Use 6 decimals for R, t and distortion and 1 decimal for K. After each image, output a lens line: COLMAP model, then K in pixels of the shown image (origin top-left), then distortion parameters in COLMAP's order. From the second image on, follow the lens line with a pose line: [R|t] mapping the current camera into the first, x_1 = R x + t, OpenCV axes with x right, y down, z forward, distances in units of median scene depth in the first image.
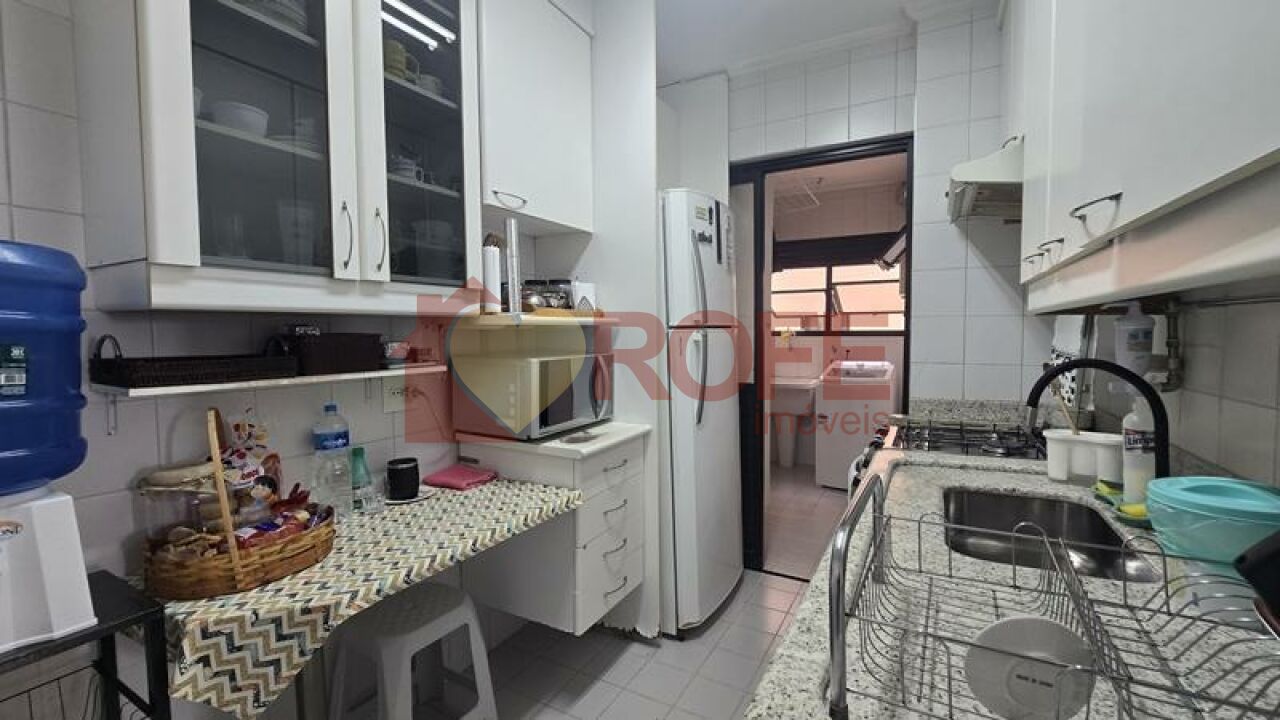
lens RADIAL K [[514.2, 0, 642.4], [0, 514.2, 357.9], [0, 0, 1]] dist [0.001043, -0.000076]
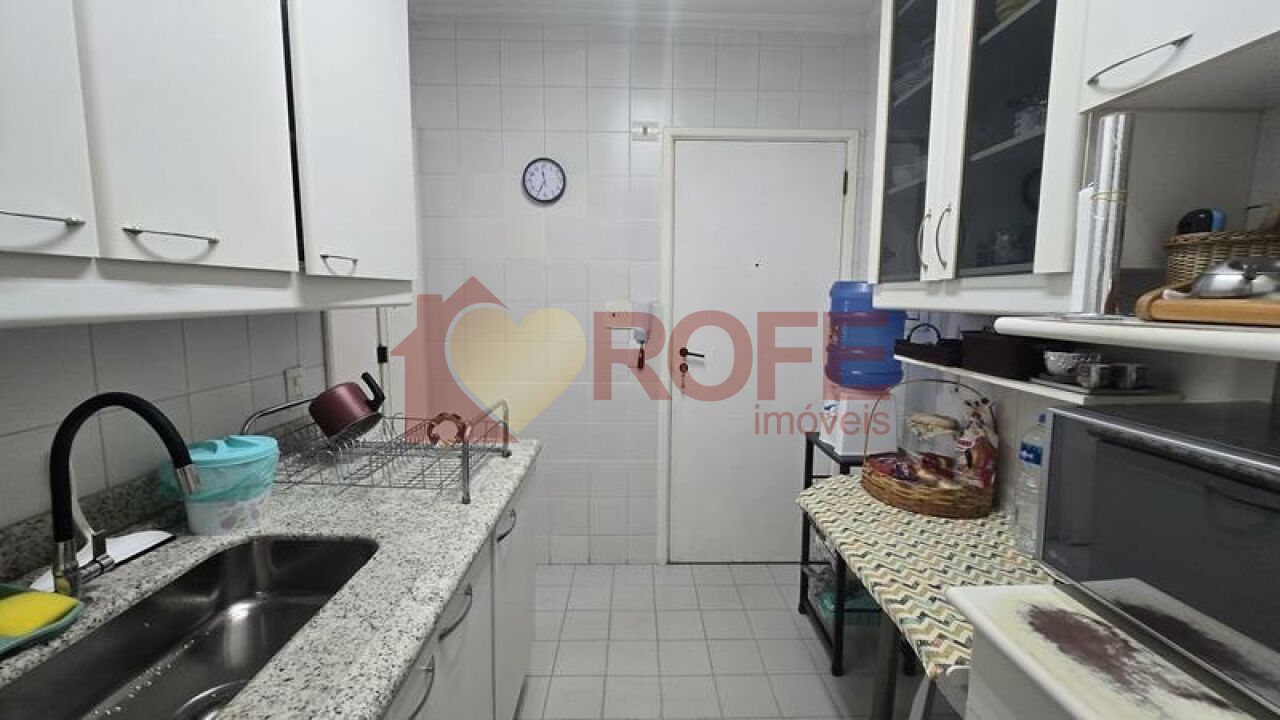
lens RADIAL K [[522.8, 0, 648.4], [0, 522.8, 358.4], [0, 0, 1]] dist [-0.002560, -0.000573]
pose [[-0.864433, 0.058567, -0.499326, 0.352876], [-0.029520, 0.985565, 0.166704, -0.111486], [0.501881, 0.158845, -0.850226, 1.172928]]
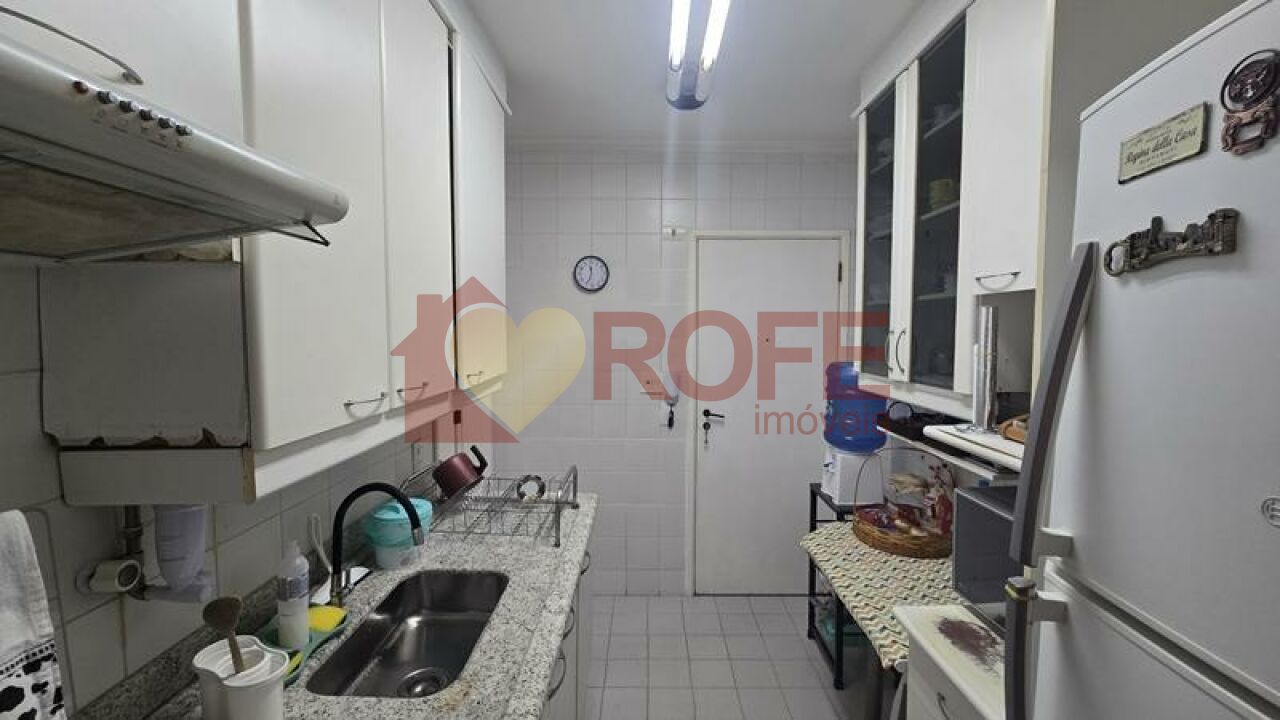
lens RADIAL K [[523.8, 0, 649.6], [0, 523.8, 359.4], [0, 0, 1]] dist [-0.001933, -0.000676]
pose [[-0.875078, 0.035202, -0.482700, 0.534847], [-0.022233, 0.993375, 0.112749, -0.256055], [0.483471, 0.109396, -0.868498, 1.375656]]
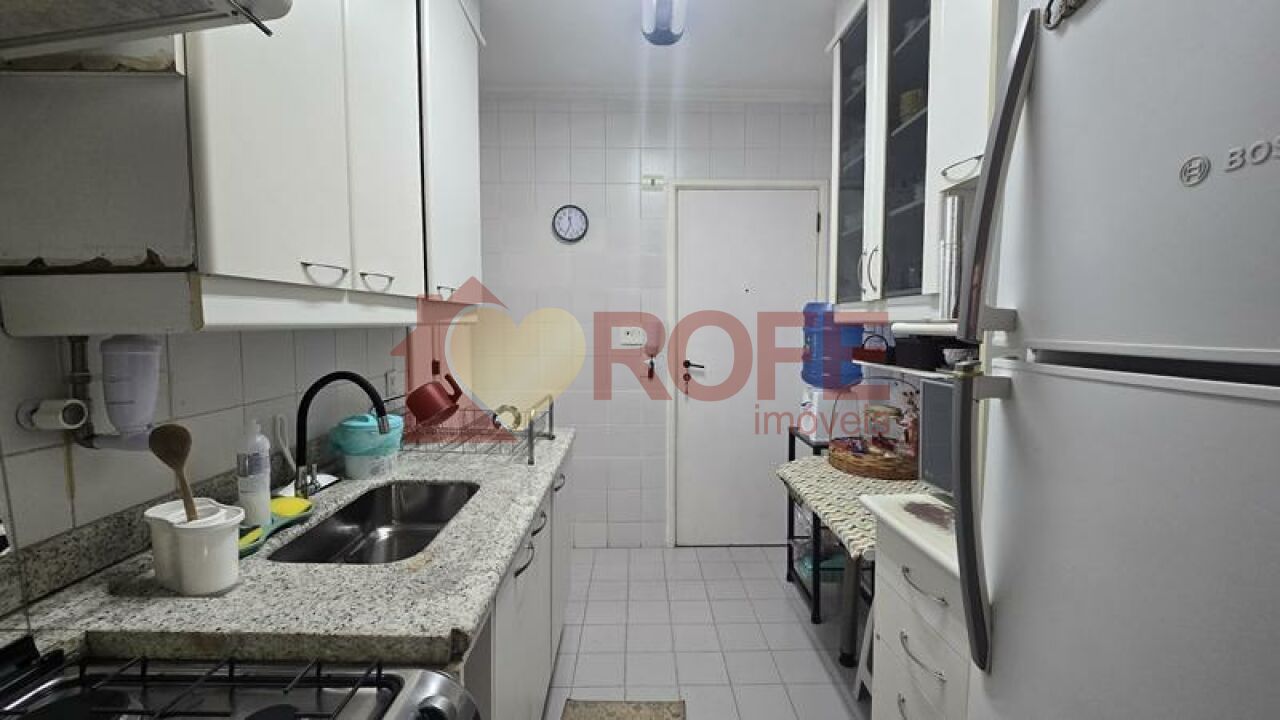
lens RADIAL K [[522.8, 0, 648.4], [0, 522.8, 358.4], [0, 0, 1]] dist [-0.002560, -0.000573]
pose [[-0.865457, 0.041753, -0.499240, 0.514141], [-0.020060, 0.992834, 0.117810, -0.108226], [0.500581, 0.111974, -0.858418, 1.403227]]
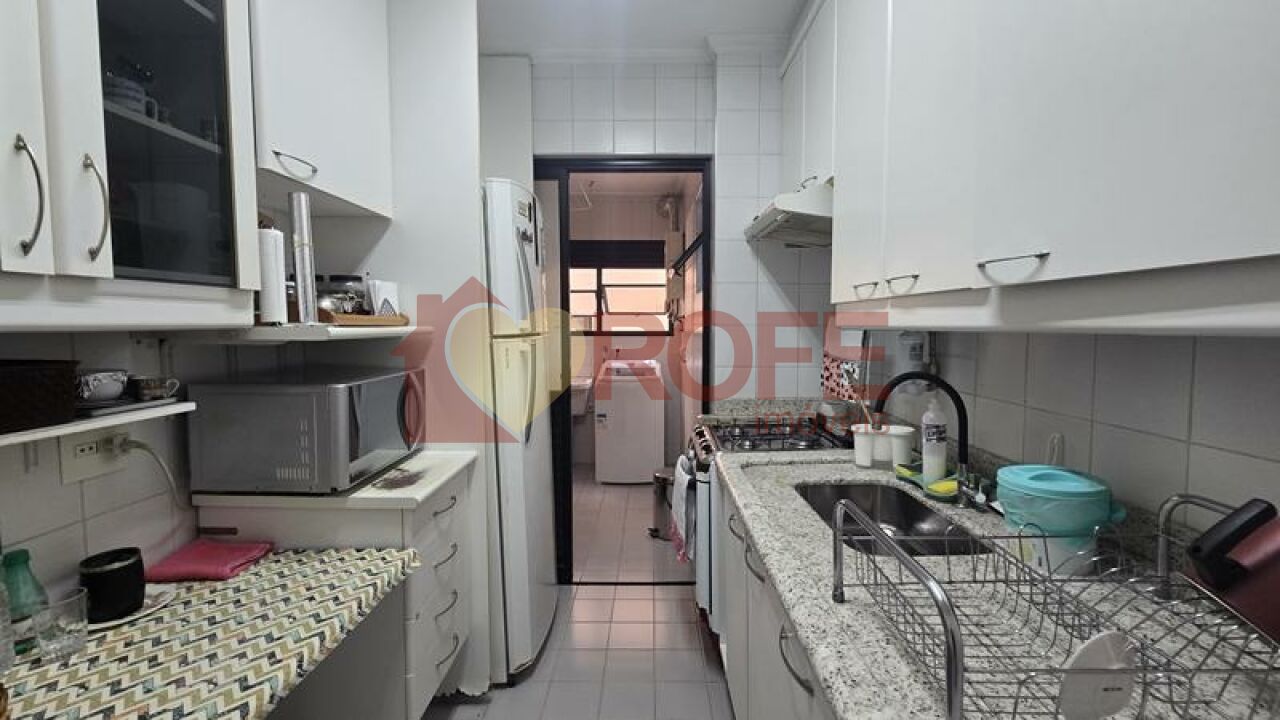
lens RADIAL K [[522.8, 0, 648.4], [0, 522.8, 358.4], [0, 0, 1]] dist [-0.002560, -0.000573]
pose [[0.882359, -0.025698, 0.469875, -0.166514], [0.021907, 0.999668, 0.013535, -0.035479], [-0.470067, -0.001649, 0.882629, 0.115749]]
